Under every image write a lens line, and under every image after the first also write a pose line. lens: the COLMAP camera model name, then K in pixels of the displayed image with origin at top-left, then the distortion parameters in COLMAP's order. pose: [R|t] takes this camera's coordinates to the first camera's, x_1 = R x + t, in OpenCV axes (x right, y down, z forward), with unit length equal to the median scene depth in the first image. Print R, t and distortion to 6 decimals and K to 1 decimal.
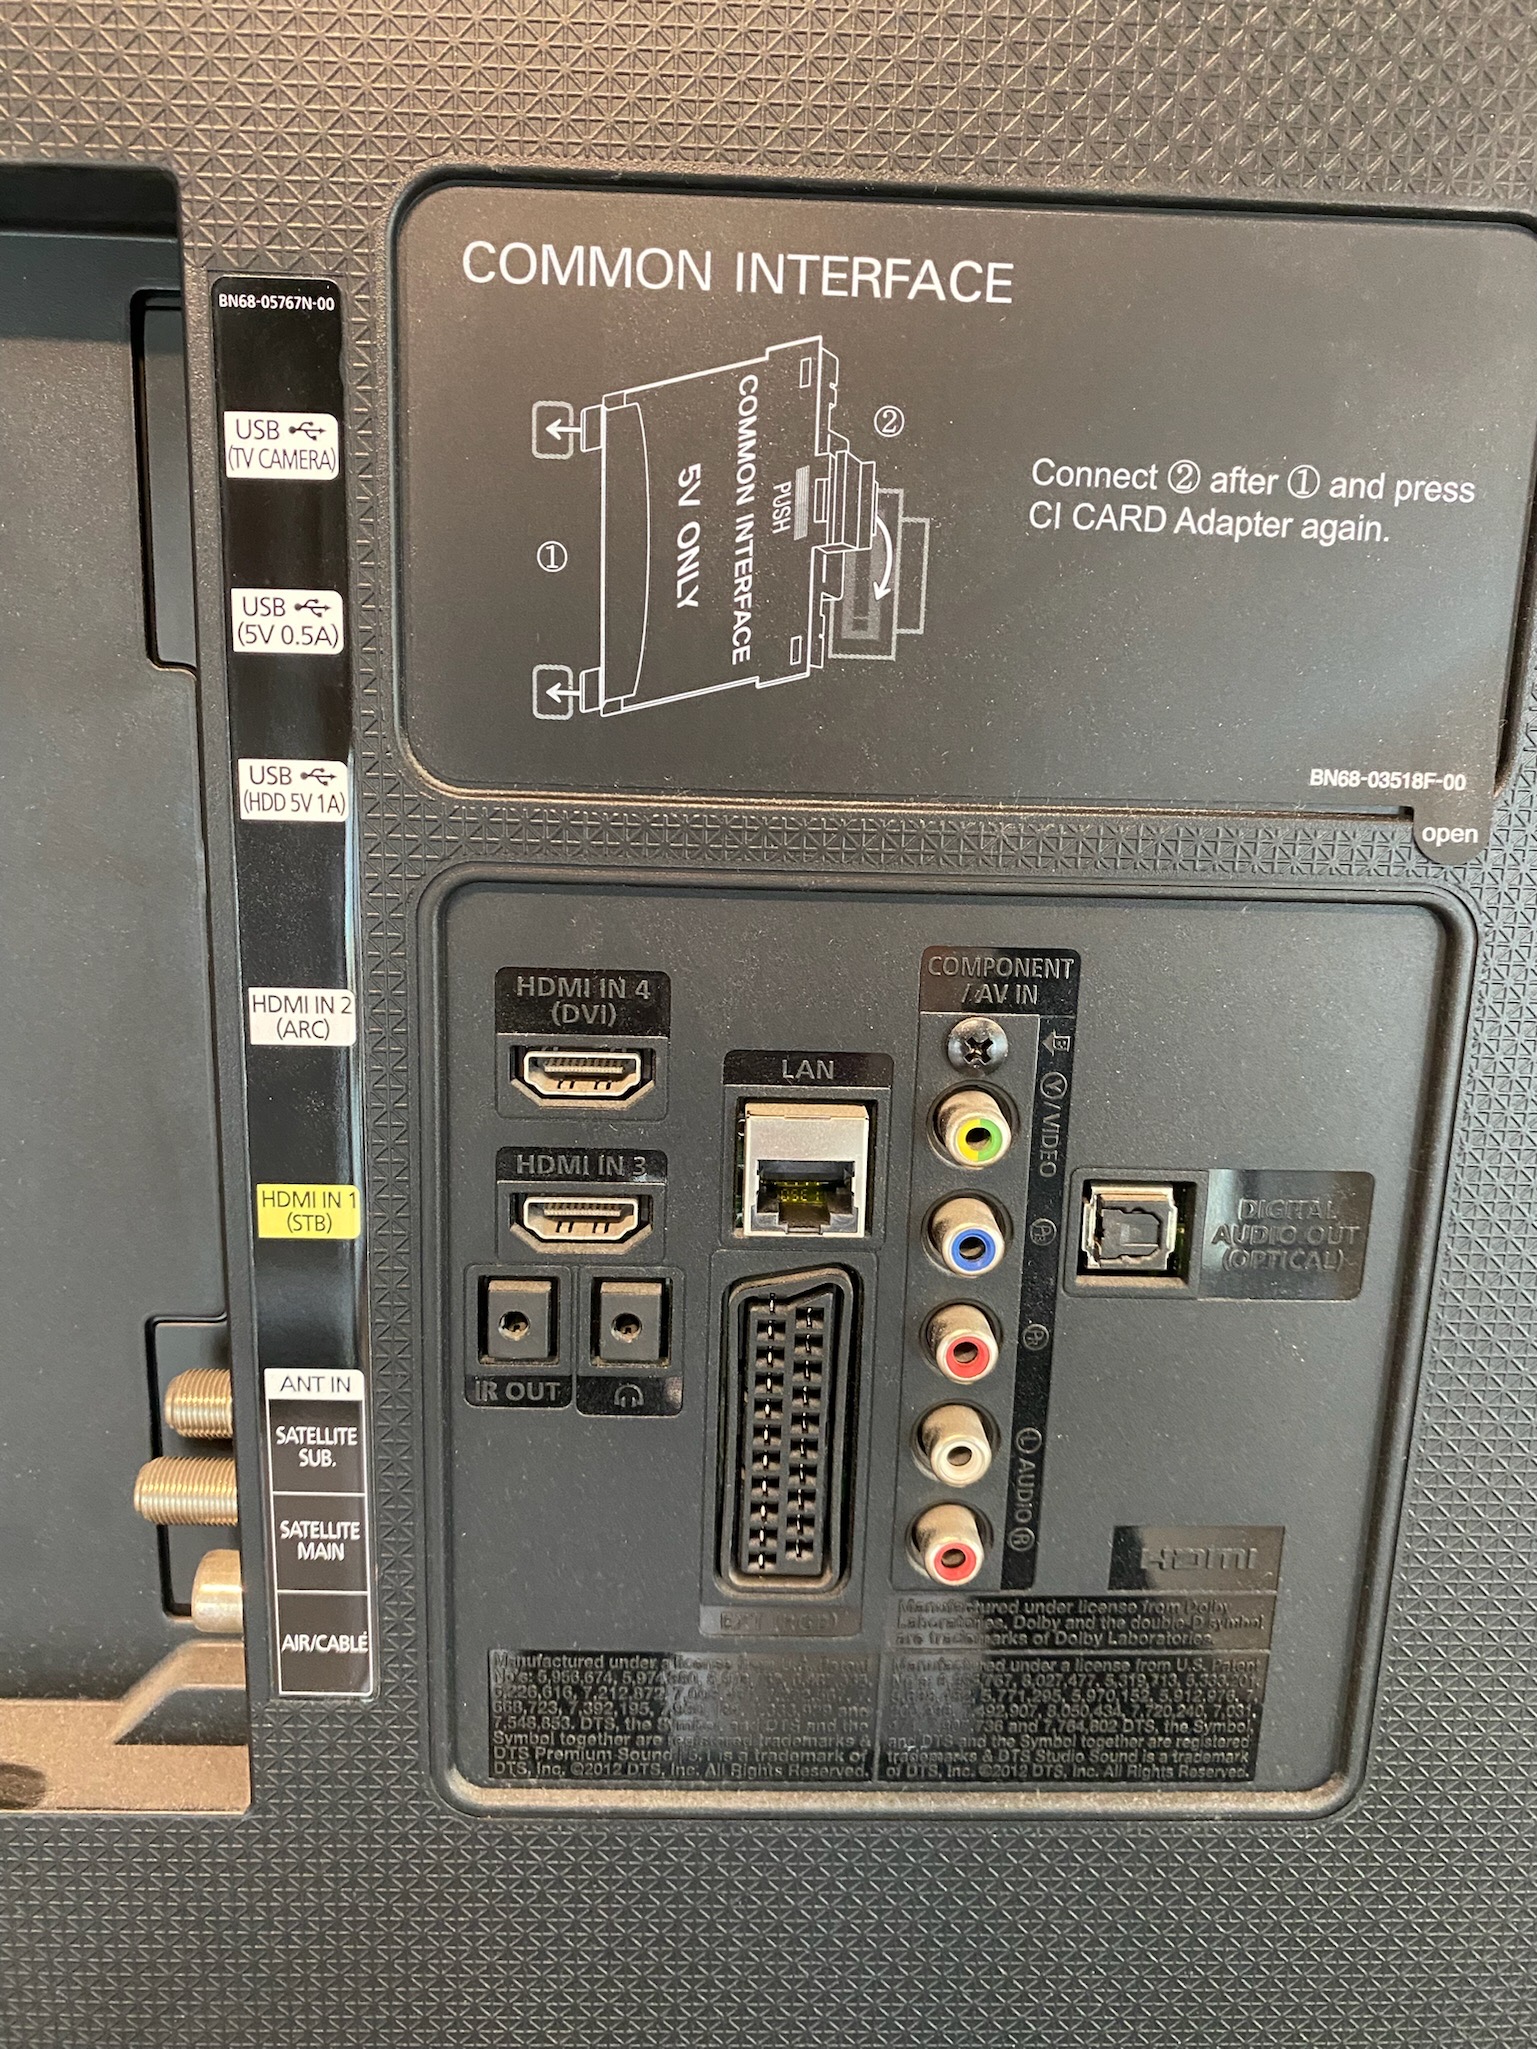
lens RADIAL K [[1561.2, 0, 765.1], [0, 1561.2, 1025.1], [0, 0, 1]] dist [-0.026948, 0.030464]
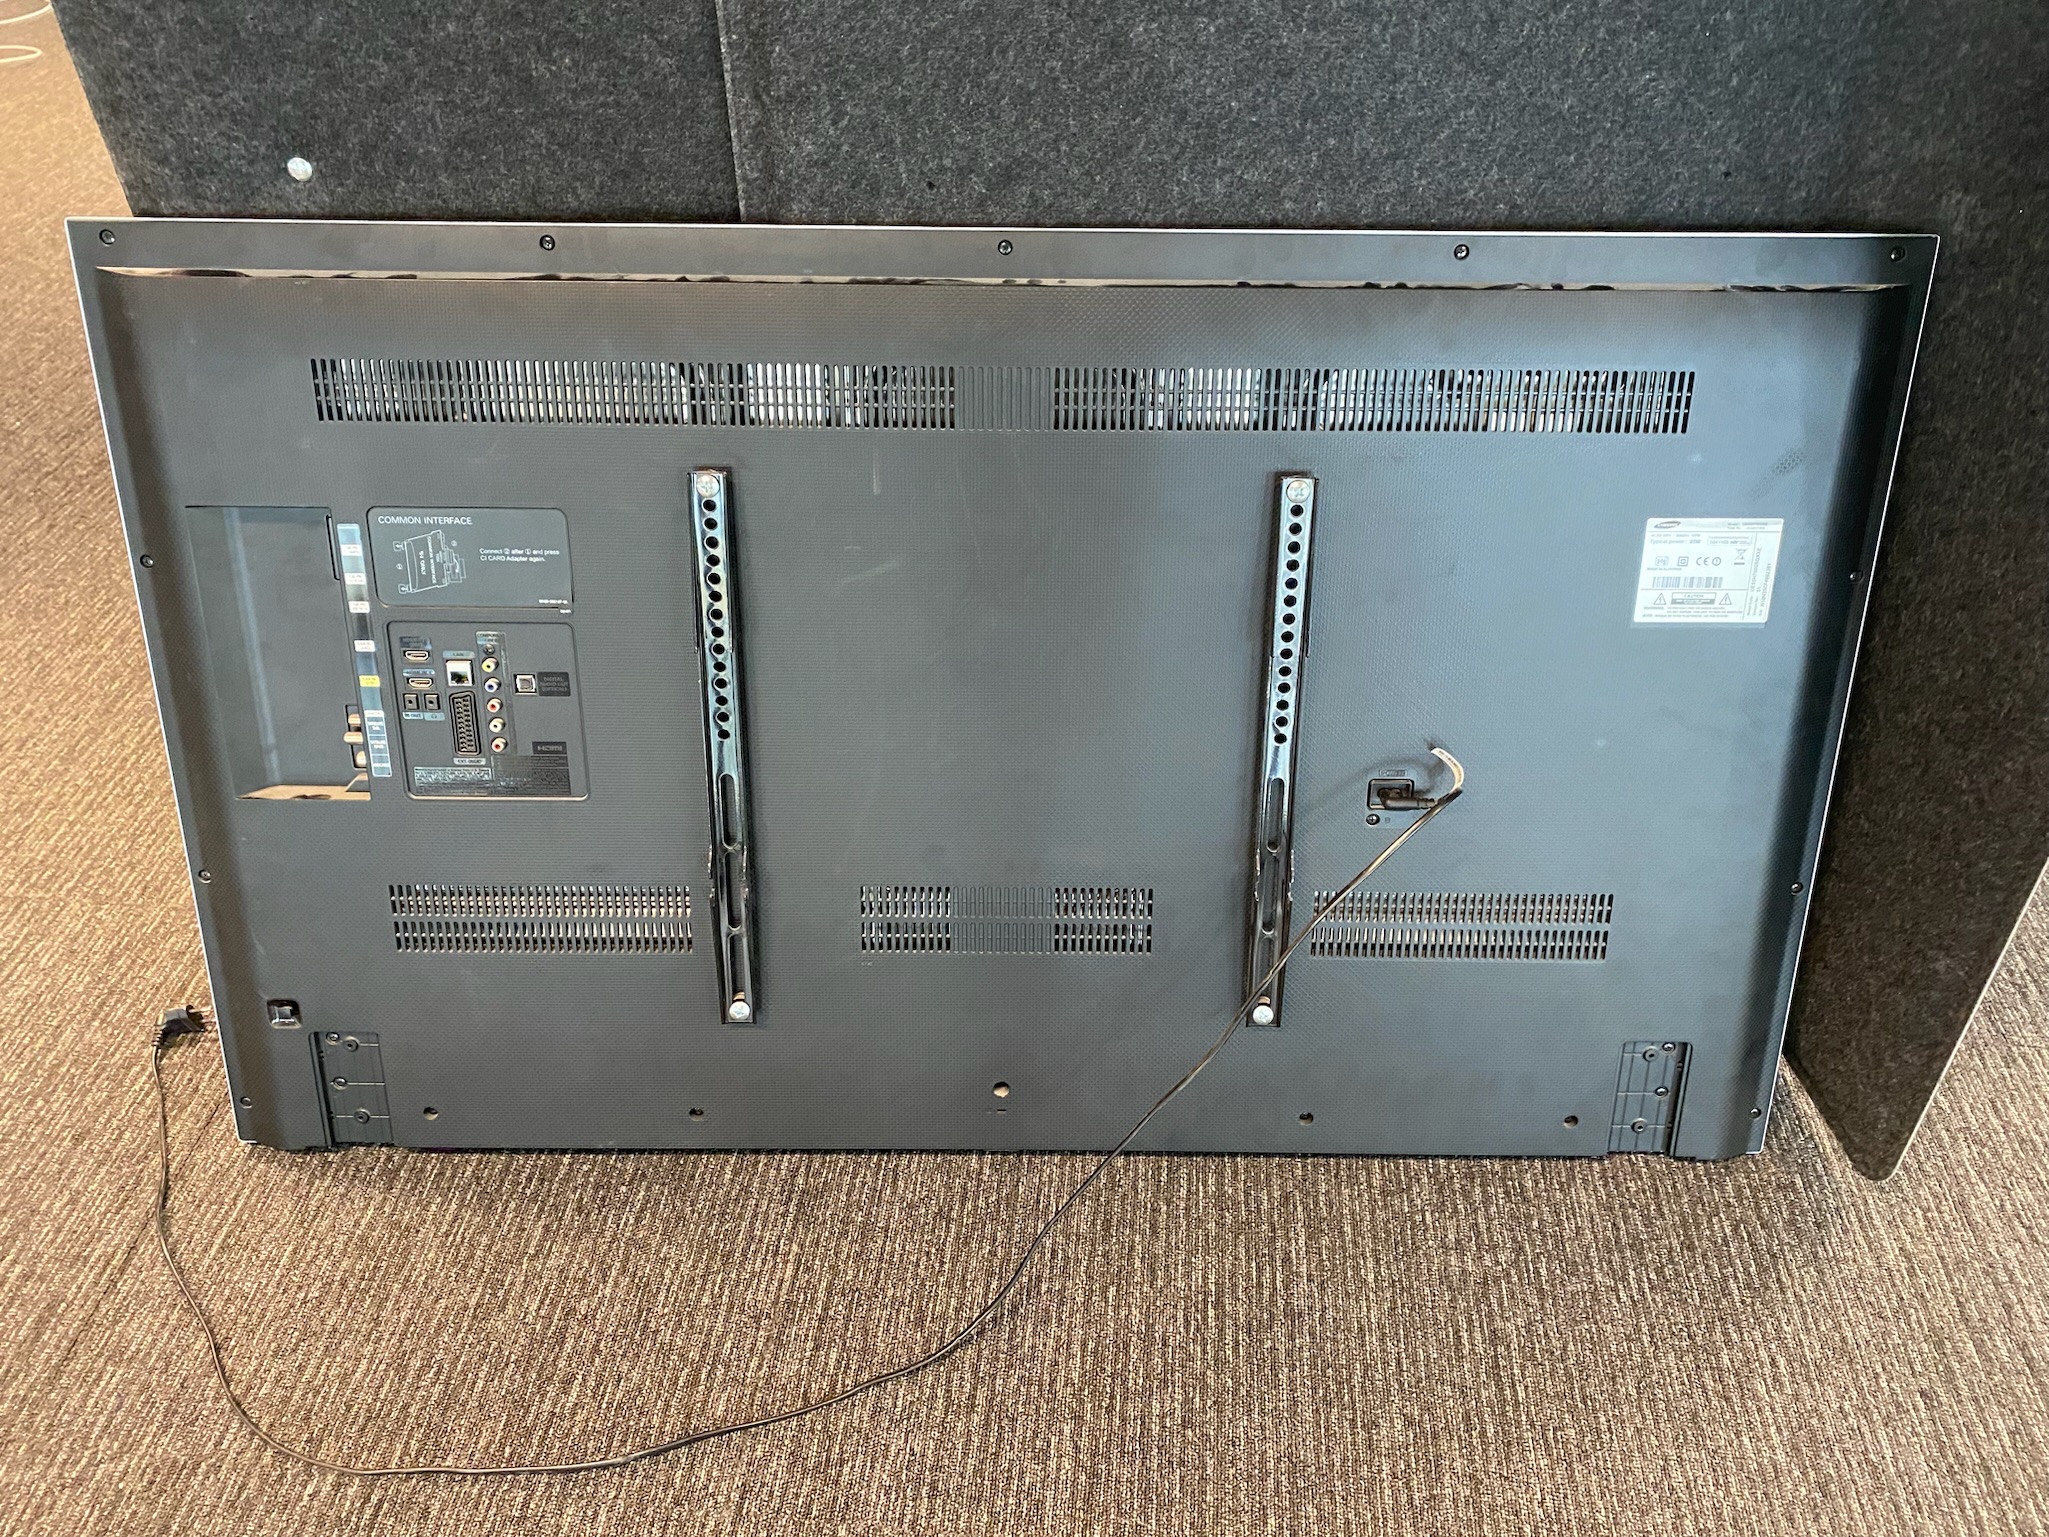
lens RADIAL K [[1561.2, 0, 1033.3], [0, 1561.2, 764.7], [0, 0, 1]] dist [-0.026948, 0.030464]
pose [[0.999664, -0.012388, -0.022782, 2.180733], [0.015236, 0.991474, 0.129410, -0.264896], [0.020985, -0.129713, 0.991329, -4.449582]]
